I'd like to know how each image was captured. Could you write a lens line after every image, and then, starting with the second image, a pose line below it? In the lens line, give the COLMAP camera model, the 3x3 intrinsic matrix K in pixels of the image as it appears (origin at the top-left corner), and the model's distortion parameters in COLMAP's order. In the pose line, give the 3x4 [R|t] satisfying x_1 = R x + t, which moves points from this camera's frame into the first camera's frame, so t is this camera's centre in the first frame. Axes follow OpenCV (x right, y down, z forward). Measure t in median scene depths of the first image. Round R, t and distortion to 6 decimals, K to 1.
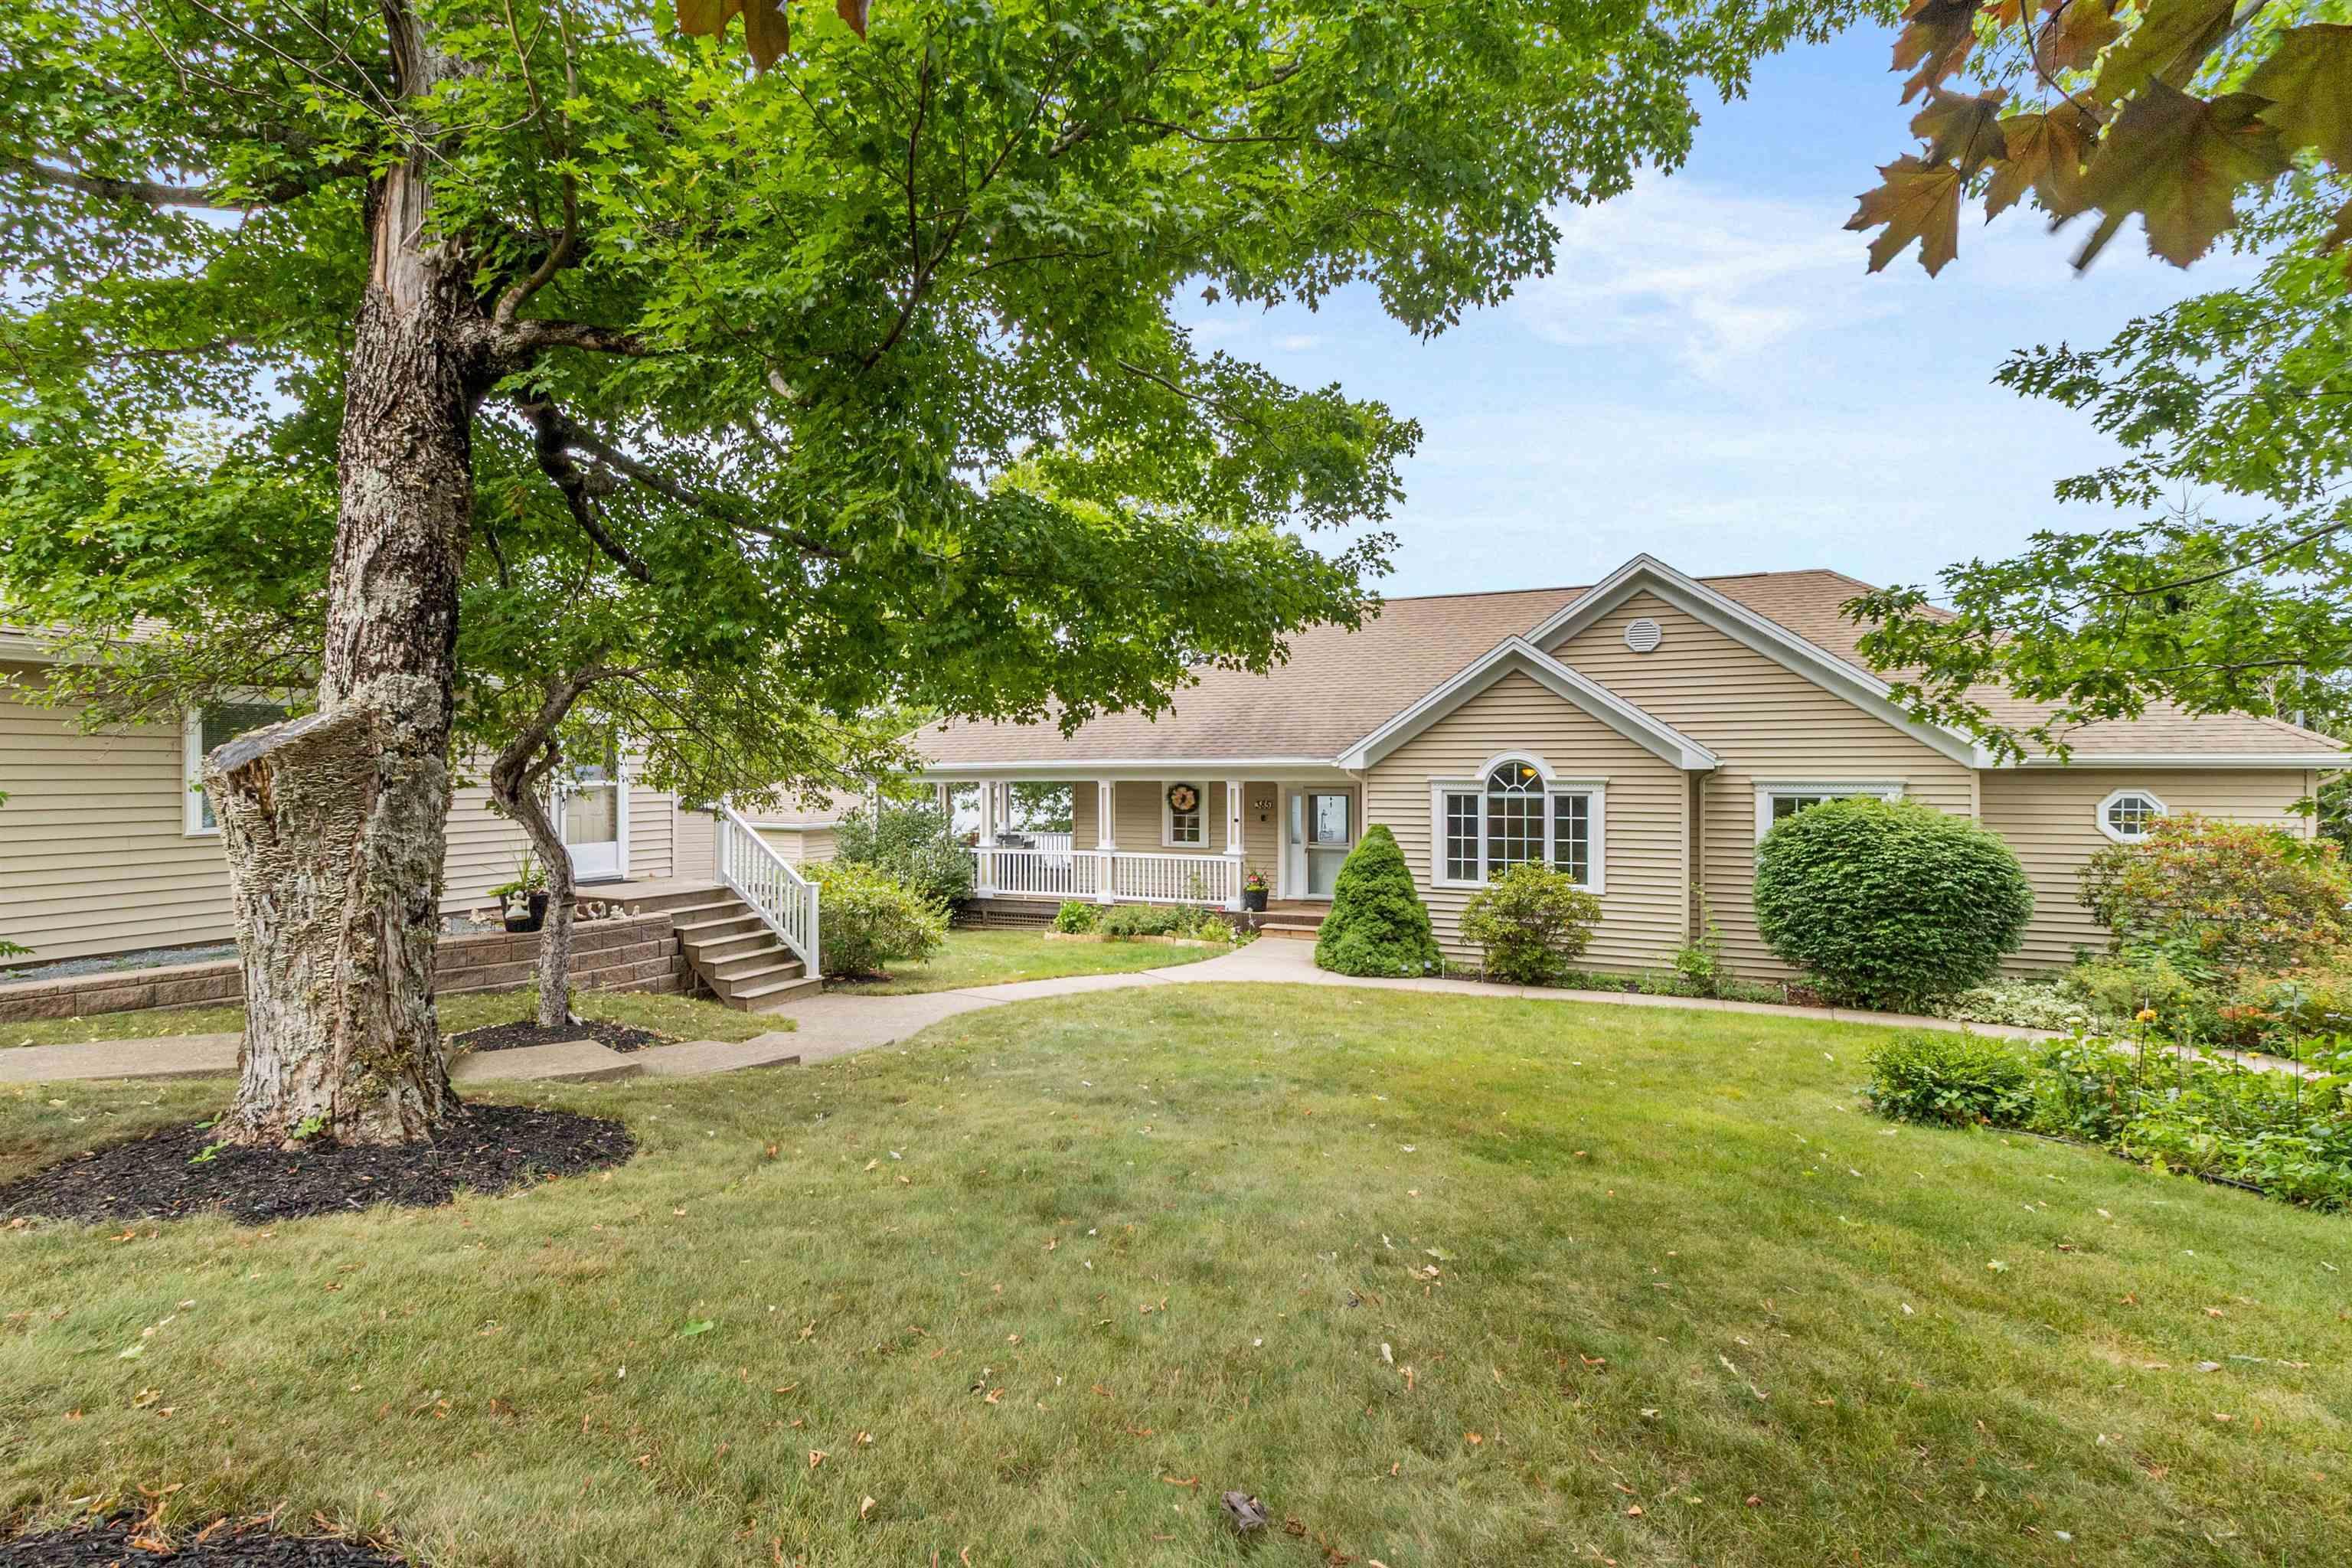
lens RADIAL K [[1084.1, 0, 1181.2], [0, 1084.1, 782.8], [0, 0, 1]] dist [0.001677, 0.000566]
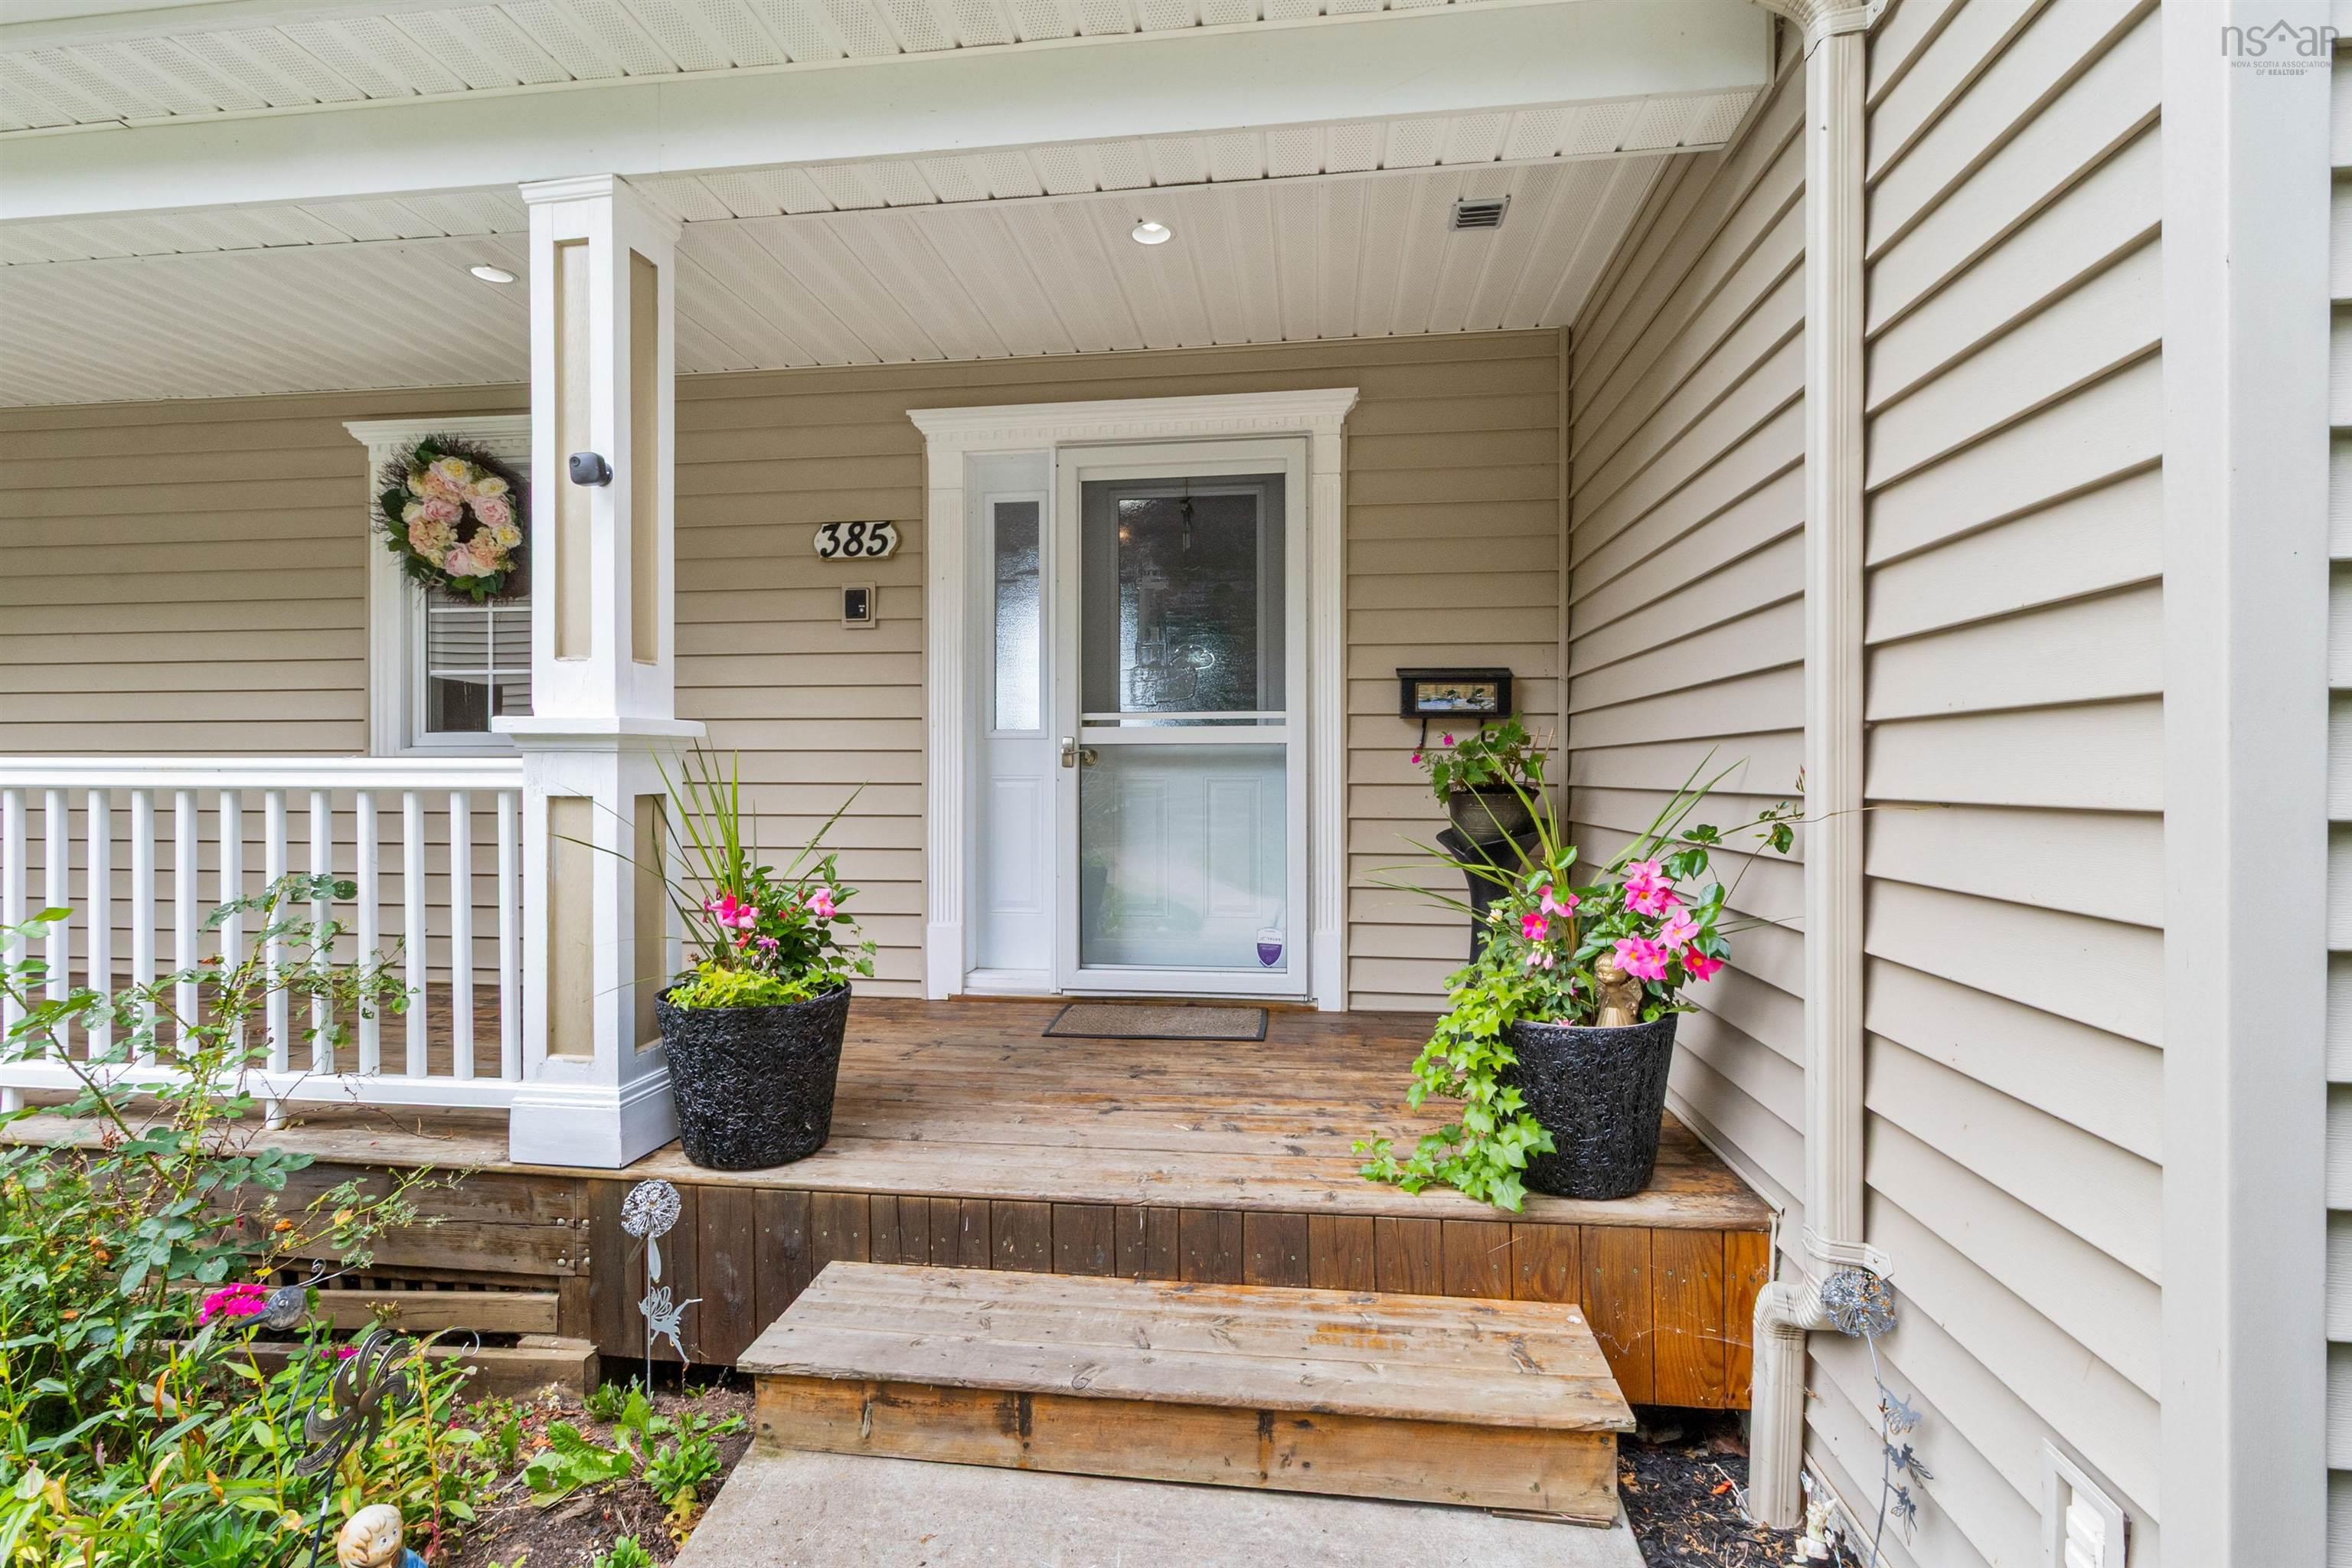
lens RADIAL K [[1084.1, 0, 1165.6], [0, 1084.1, 775.4], [0, 0, 1]] dist [0.001677, 0.000566]
pose [[0.956522, 0.000973, 0.291659, 0.092794], [0.000698, 0.999984, -0.005625, 0.085263], [-0.291660, 0.005584, 0.956506, 1.008924]]
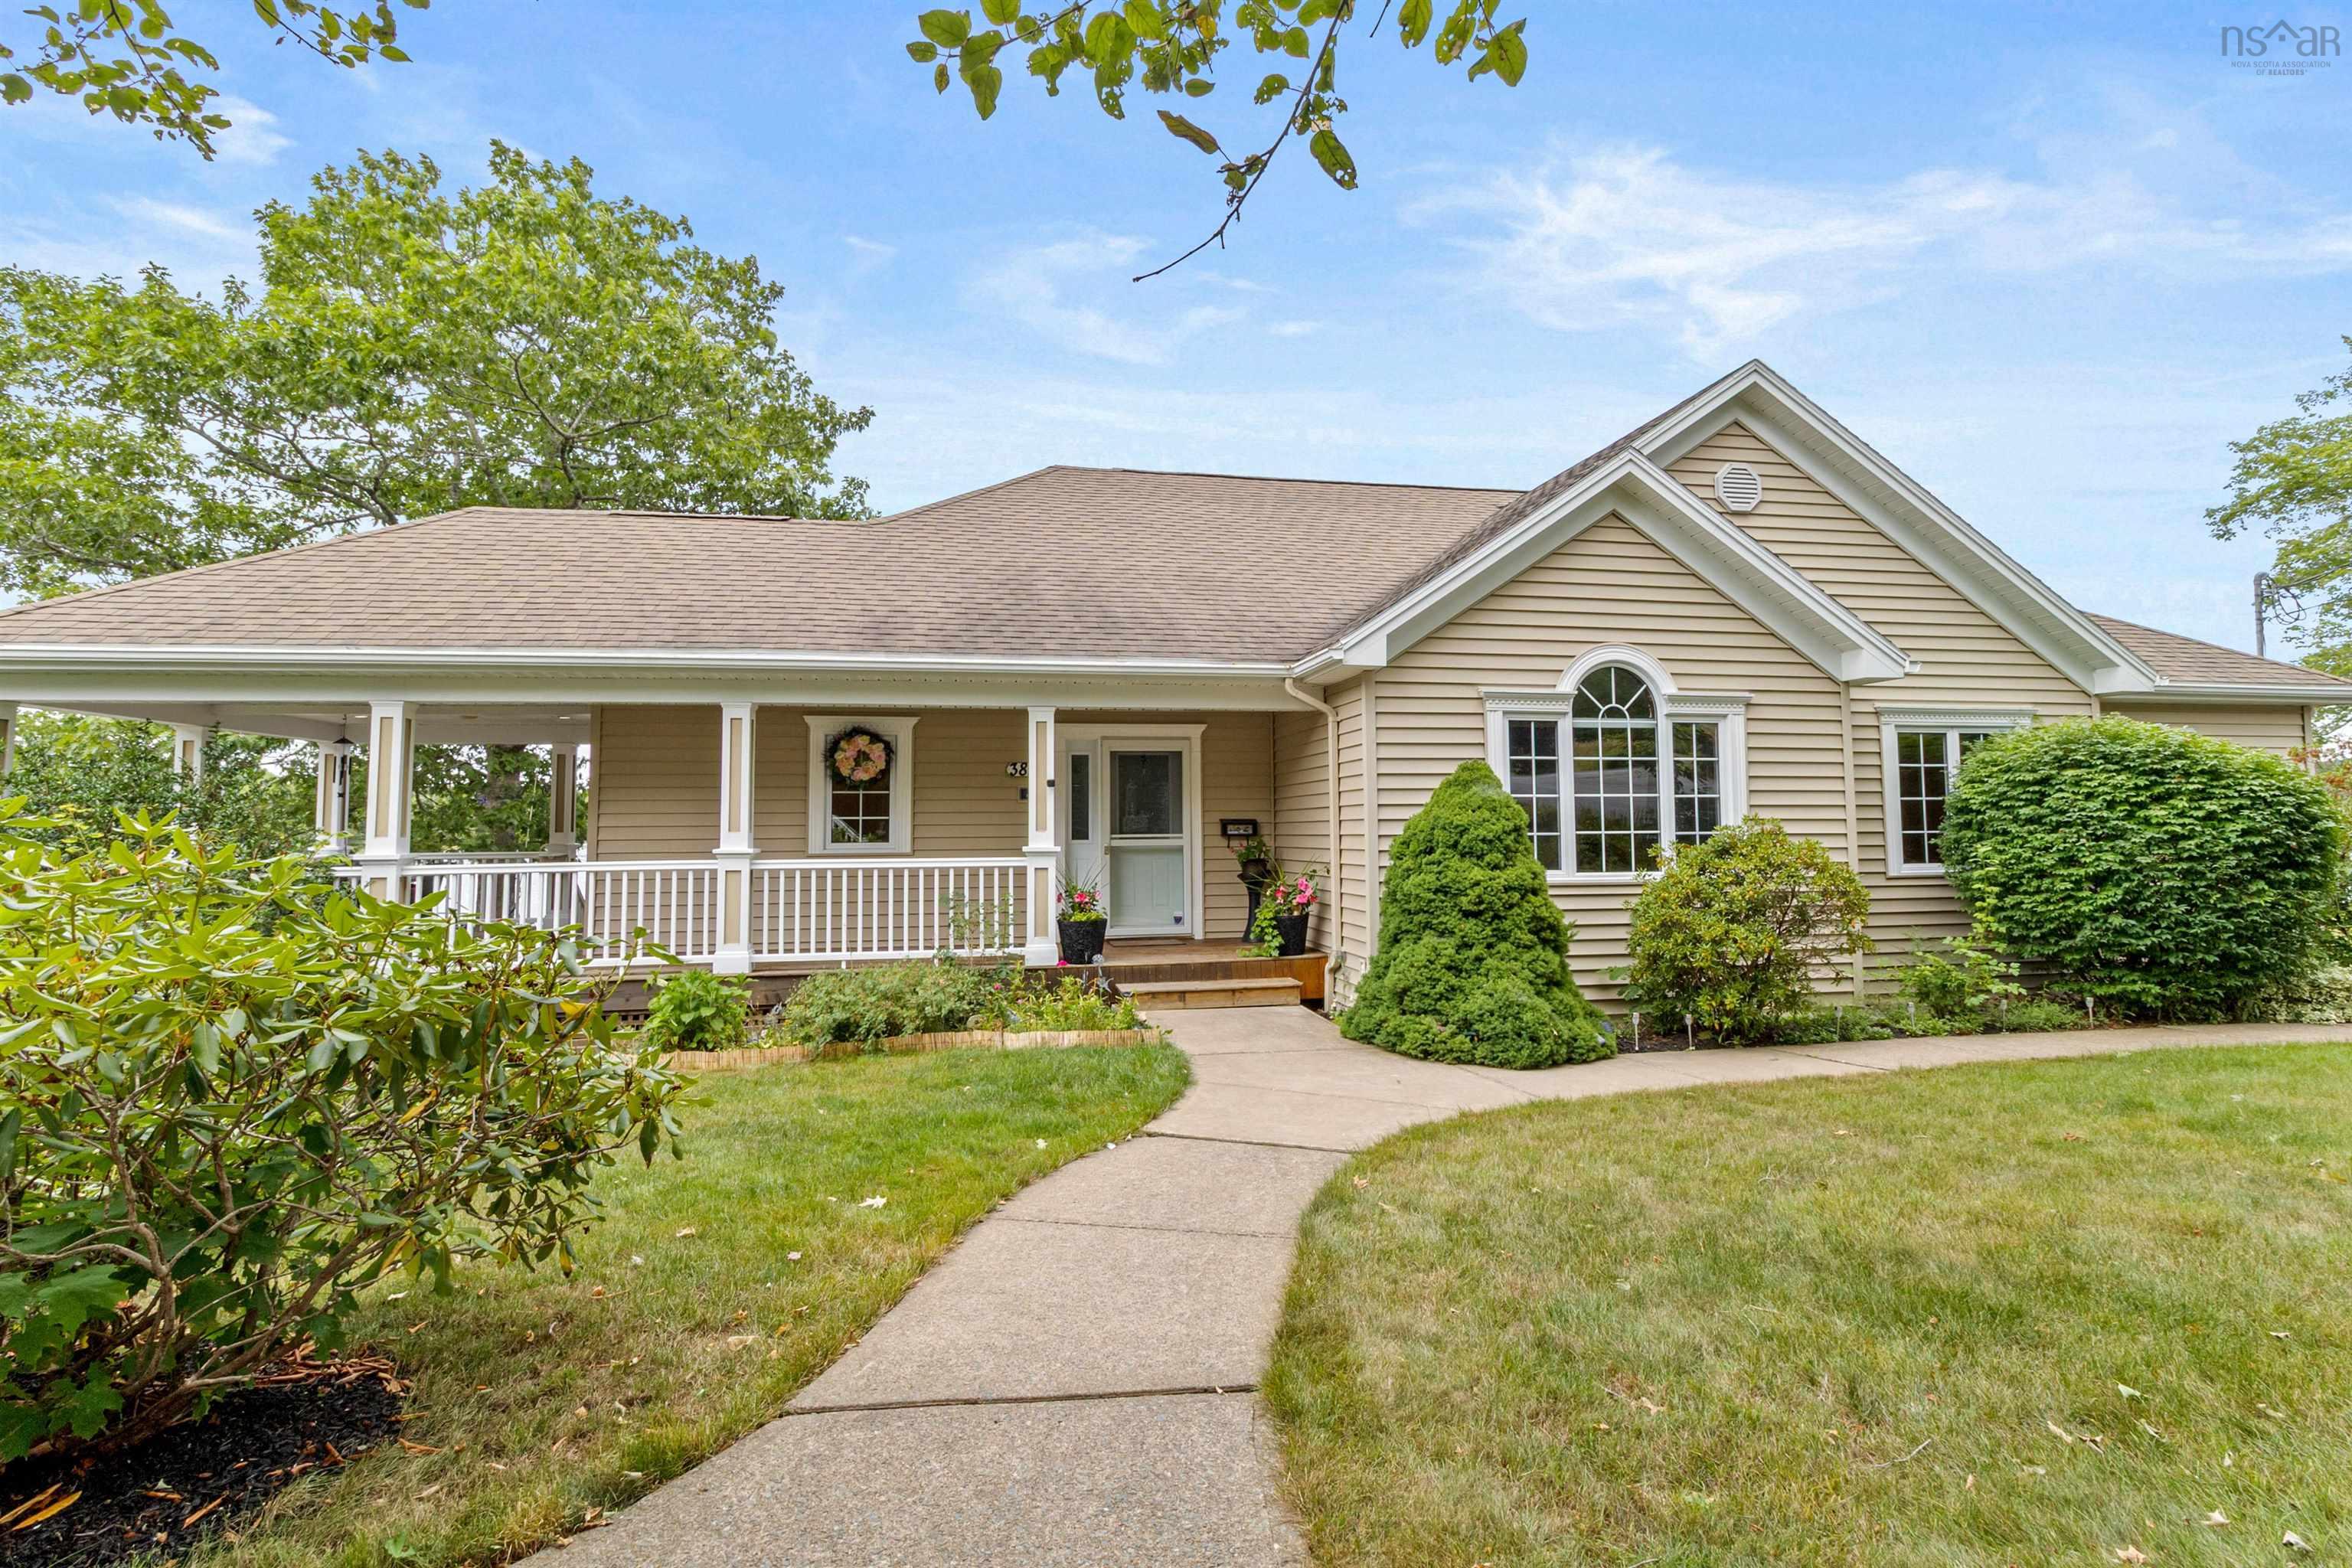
lens RADIAL K [[1084.1, 0, 1171.7], [0, 1084.1, 765.5], [0, 0, 1]] dist [0.001677, 0.000566]
pose [[0.820541, 0.029945, 0.570803, -0.226292], [0.011778, 0.997529, -0.069262, 0.073236], [-0.571467, 0.063555, 0.818160, 0.653393]]
